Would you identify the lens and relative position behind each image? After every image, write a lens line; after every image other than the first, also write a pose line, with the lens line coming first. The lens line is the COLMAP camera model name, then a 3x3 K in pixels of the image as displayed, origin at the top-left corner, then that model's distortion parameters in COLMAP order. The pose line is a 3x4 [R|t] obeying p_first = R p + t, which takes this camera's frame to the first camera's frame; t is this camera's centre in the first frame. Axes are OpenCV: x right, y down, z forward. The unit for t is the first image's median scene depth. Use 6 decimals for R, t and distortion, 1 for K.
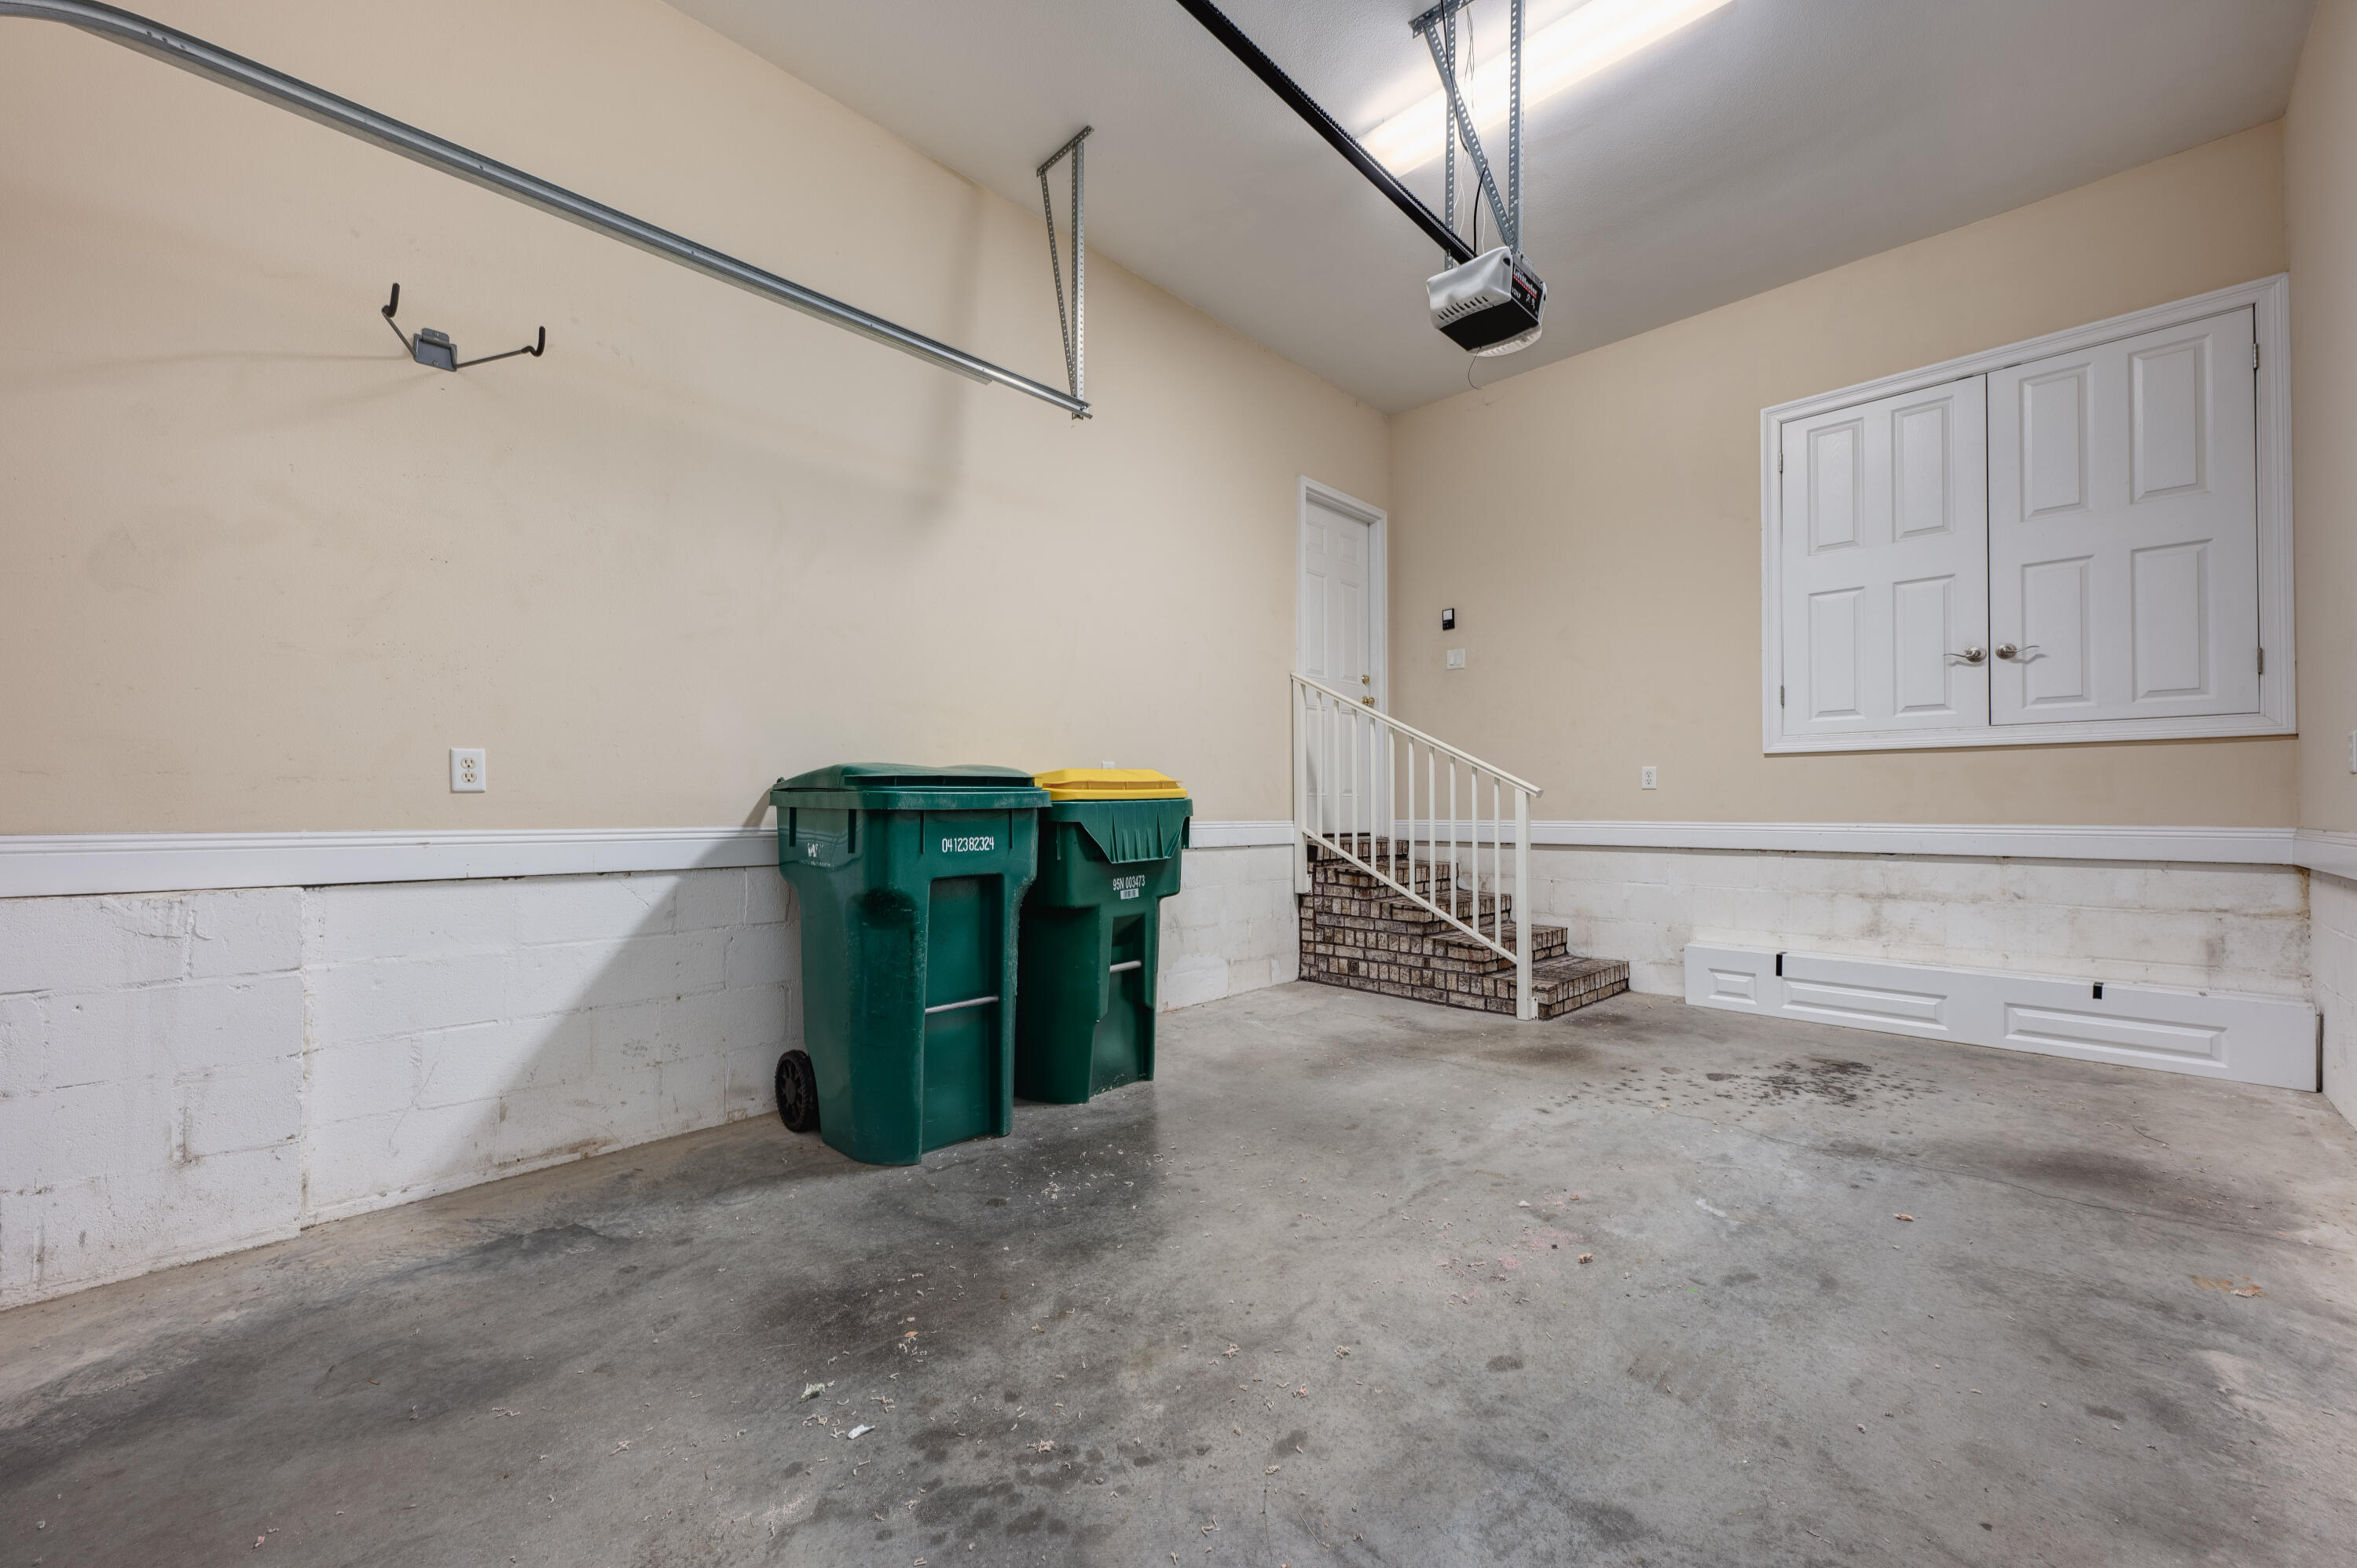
lens RADIAL K [[931.0, 0, 1183.0], [0, 931.0, 793.4], [0, 0, 1]] dist [-0.000500, -0.000236]
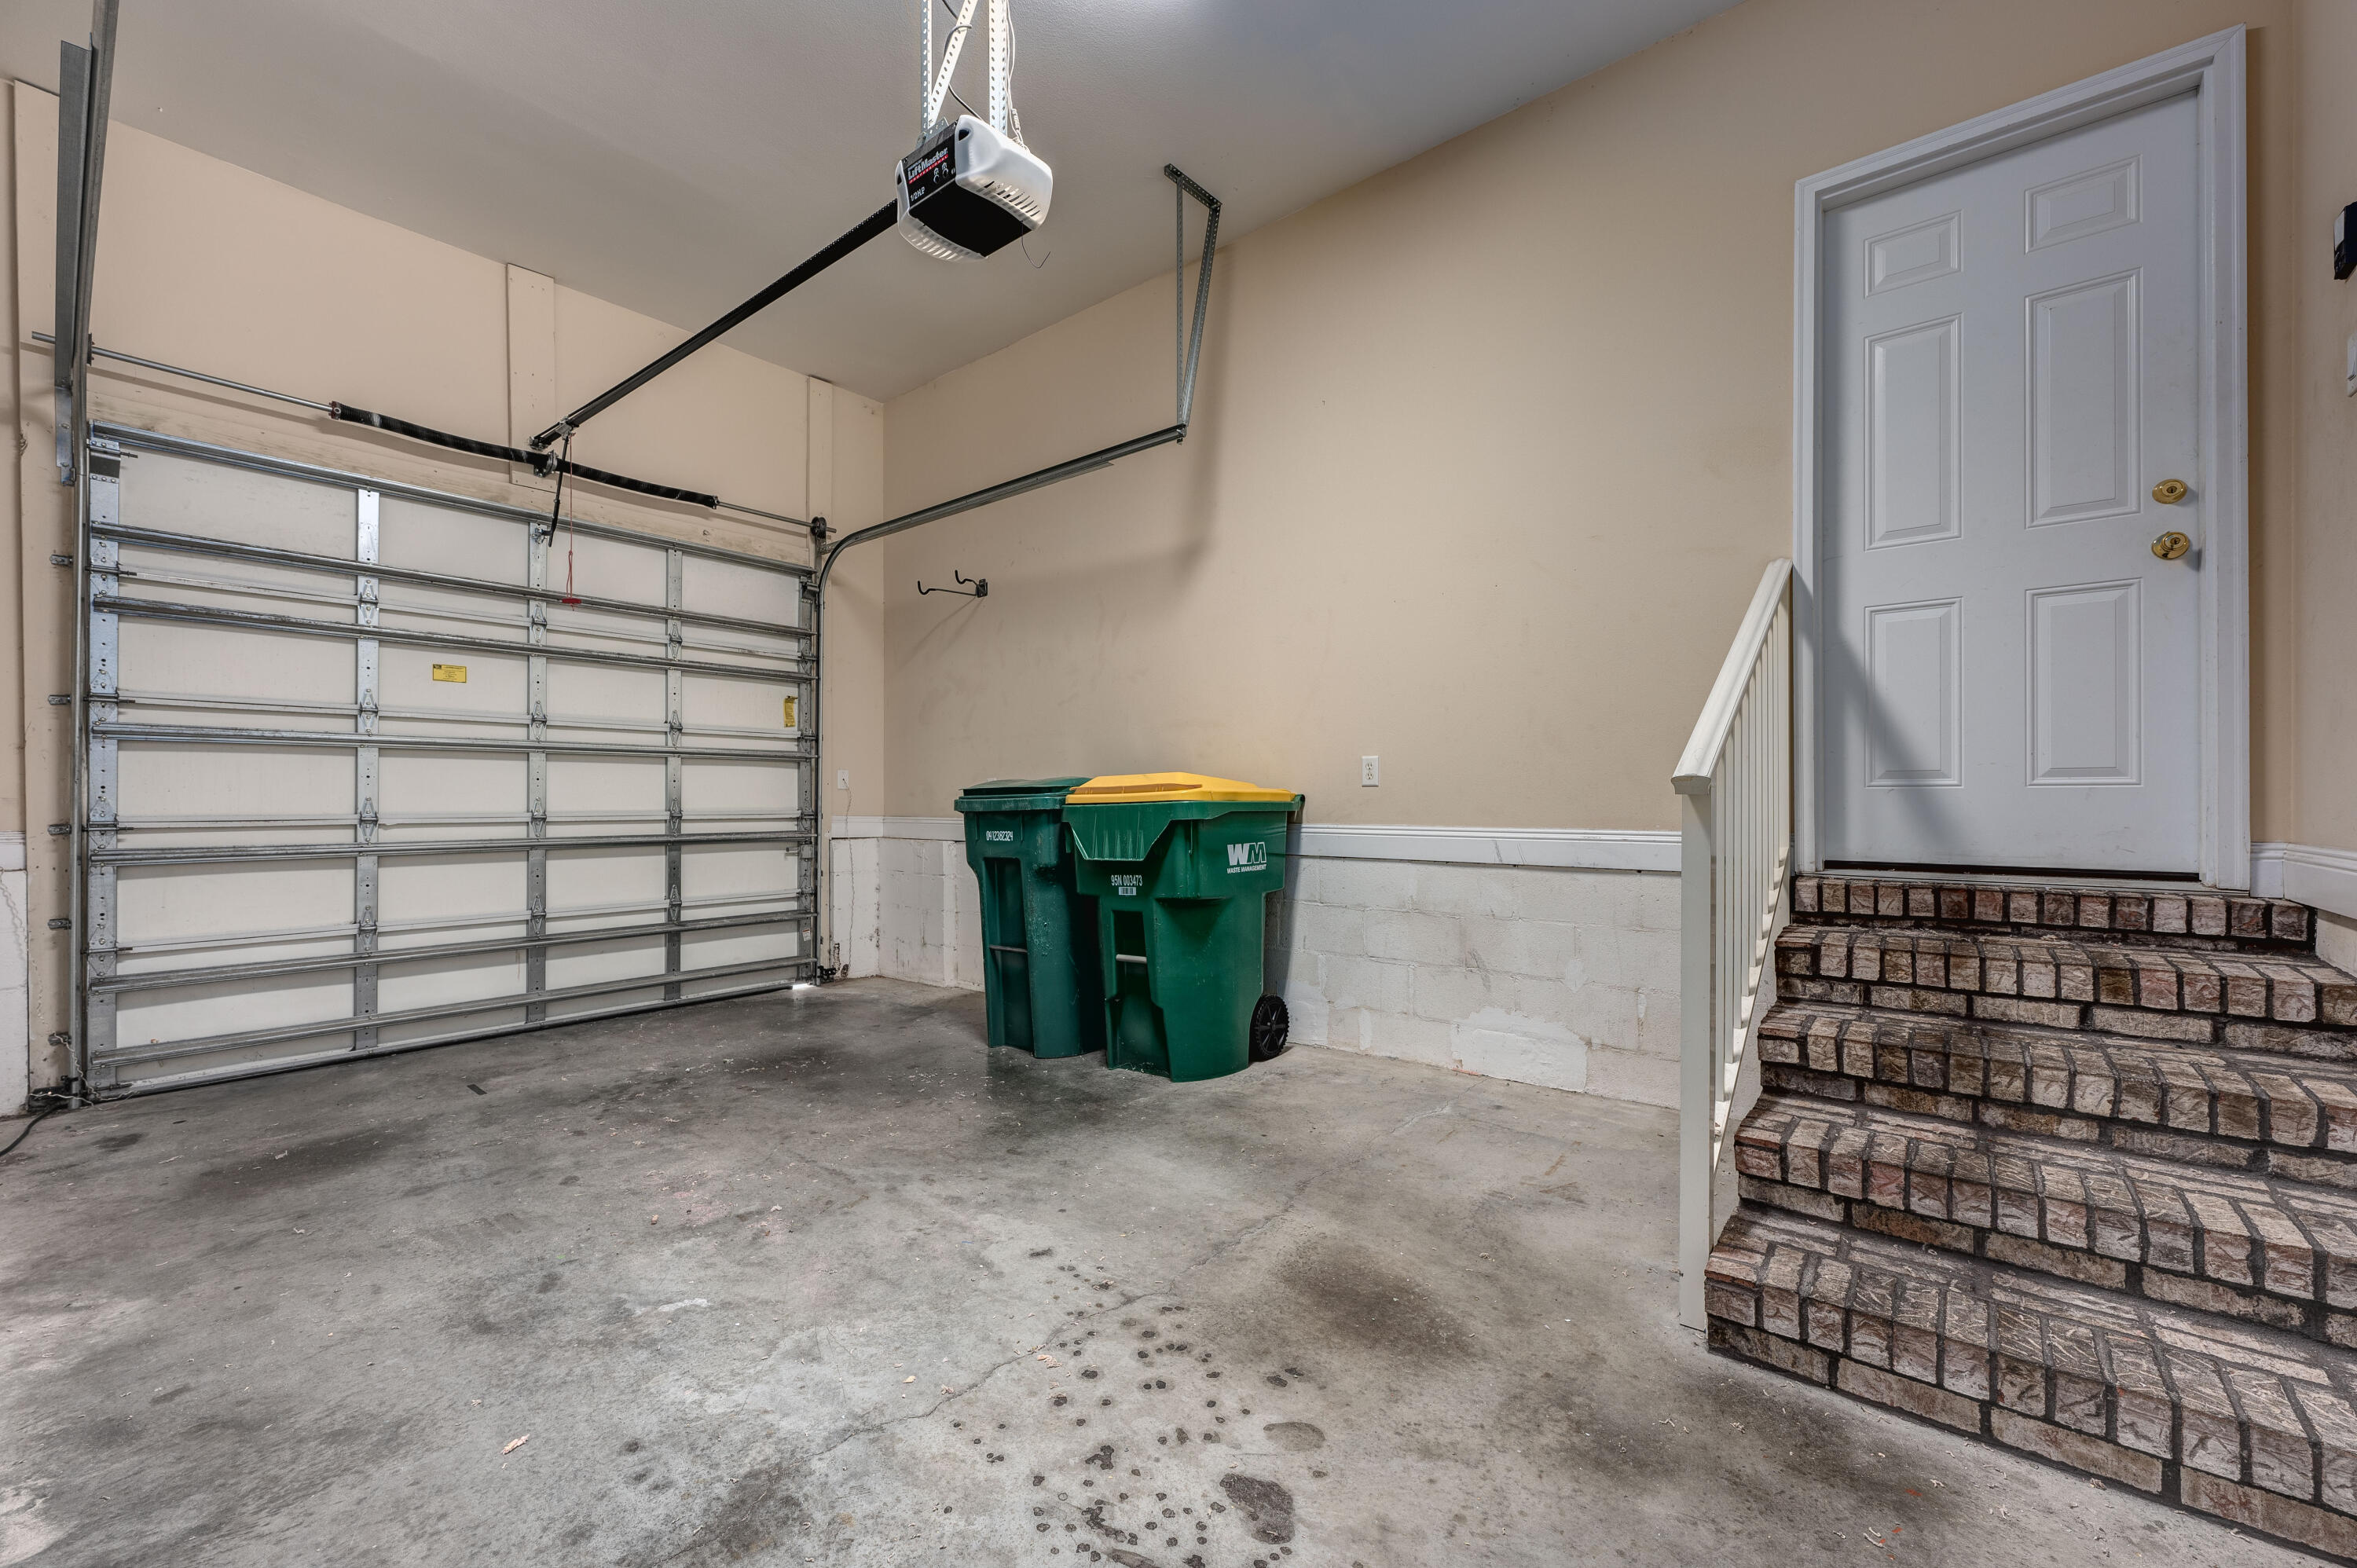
lens RADIAL K [[931.0, 0, 1182.3], [0, 931.0, 795.4], [0, 0, 1]] dist [-0.000500, -0.000236]
pose [[0.081526, -0.004829, -0.996660, 1.141259], [0.020305, 0.999789, -0.003183, 0.003458], [0.996464, -0.019978, 0.081606, 1.103998]]
